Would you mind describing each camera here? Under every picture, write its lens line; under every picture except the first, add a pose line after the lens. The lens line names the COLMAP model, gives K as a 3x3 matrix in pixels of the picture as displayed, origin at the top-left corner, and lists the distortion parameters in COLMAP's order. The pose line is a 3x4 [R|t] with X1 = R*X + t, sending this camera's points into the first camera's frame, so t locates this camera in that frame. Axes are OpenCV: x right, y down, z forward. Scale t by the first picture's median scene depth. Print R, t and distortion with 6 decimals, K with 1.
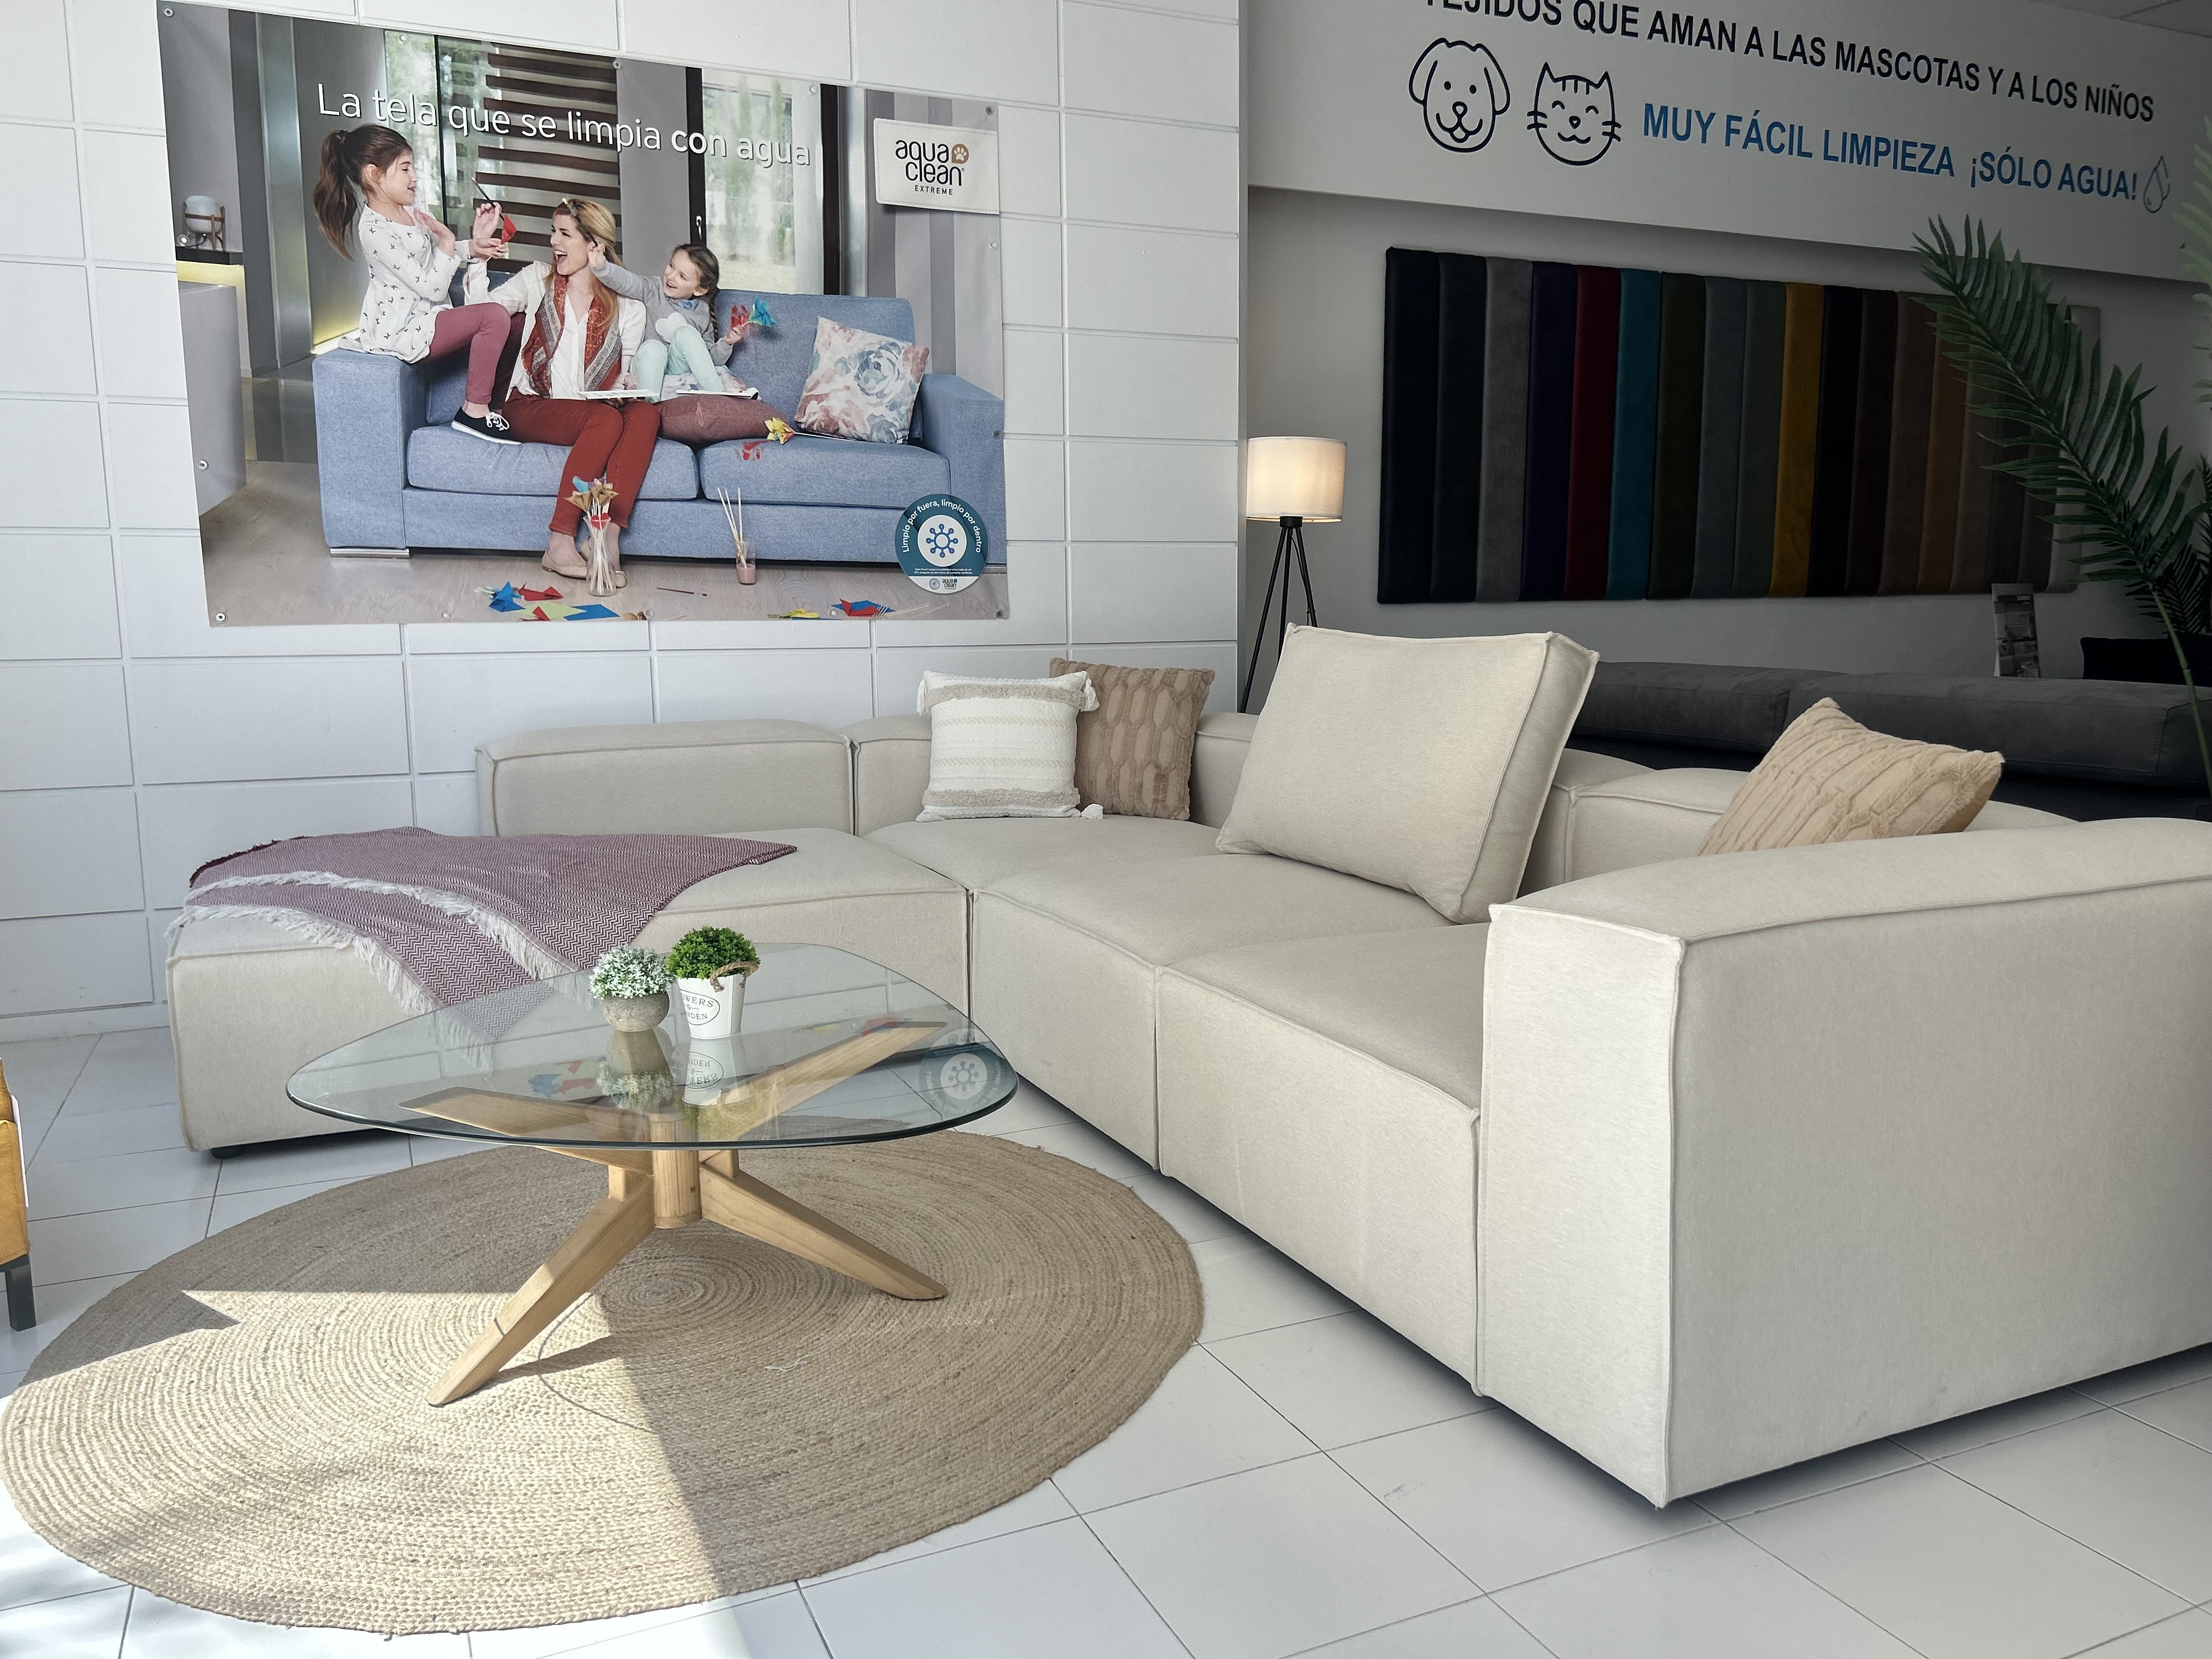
lens RADIAL K [[1684.8, 0, 1100.9], [0, 1684.8, 810.5], [0, 0, 1]] dist [0.043815, -0.039974]
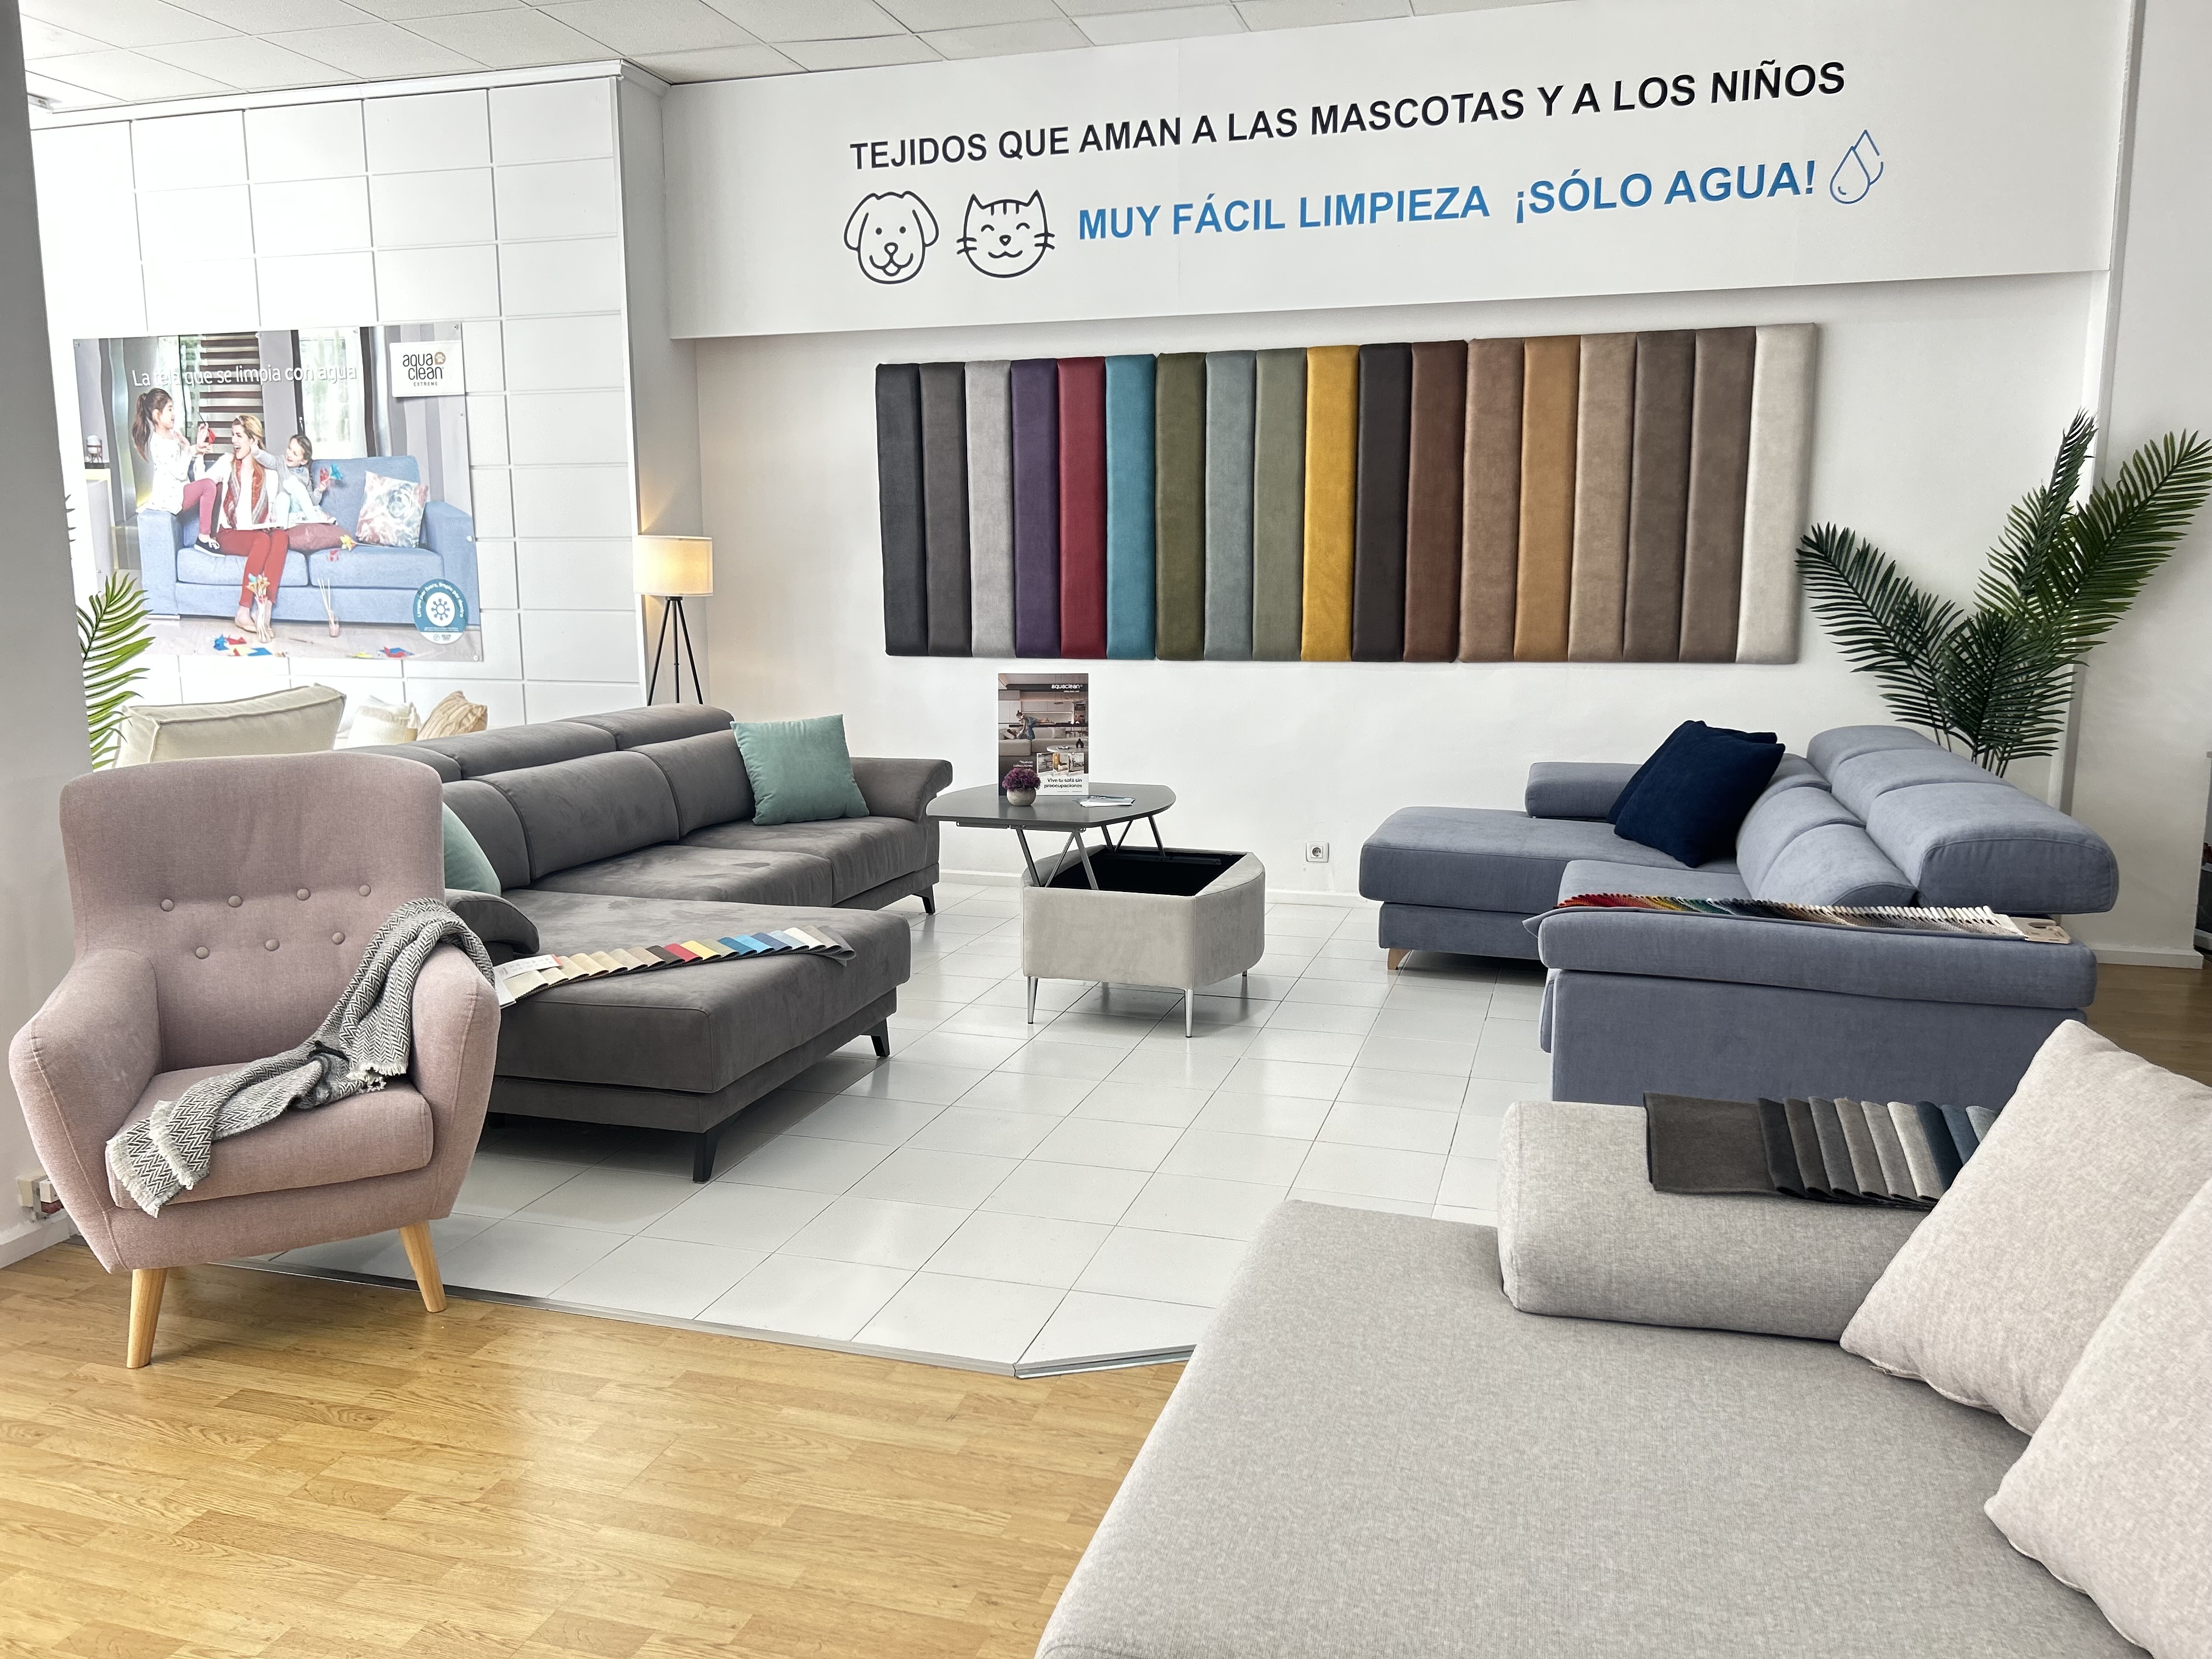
lens RADIAL K [[1684.8, 0, 1112.3], [0, 1684.8, 841.7], [0, 0, 1]] dist [0.043815, -0.039974]
pose [[0.760804, 0.111540, -0.639325, 1.390154], [-0.082272, 0.993748, 0.075469, -0.117418], [0.643746, -0.004819, 0.765224, 0.211639]]
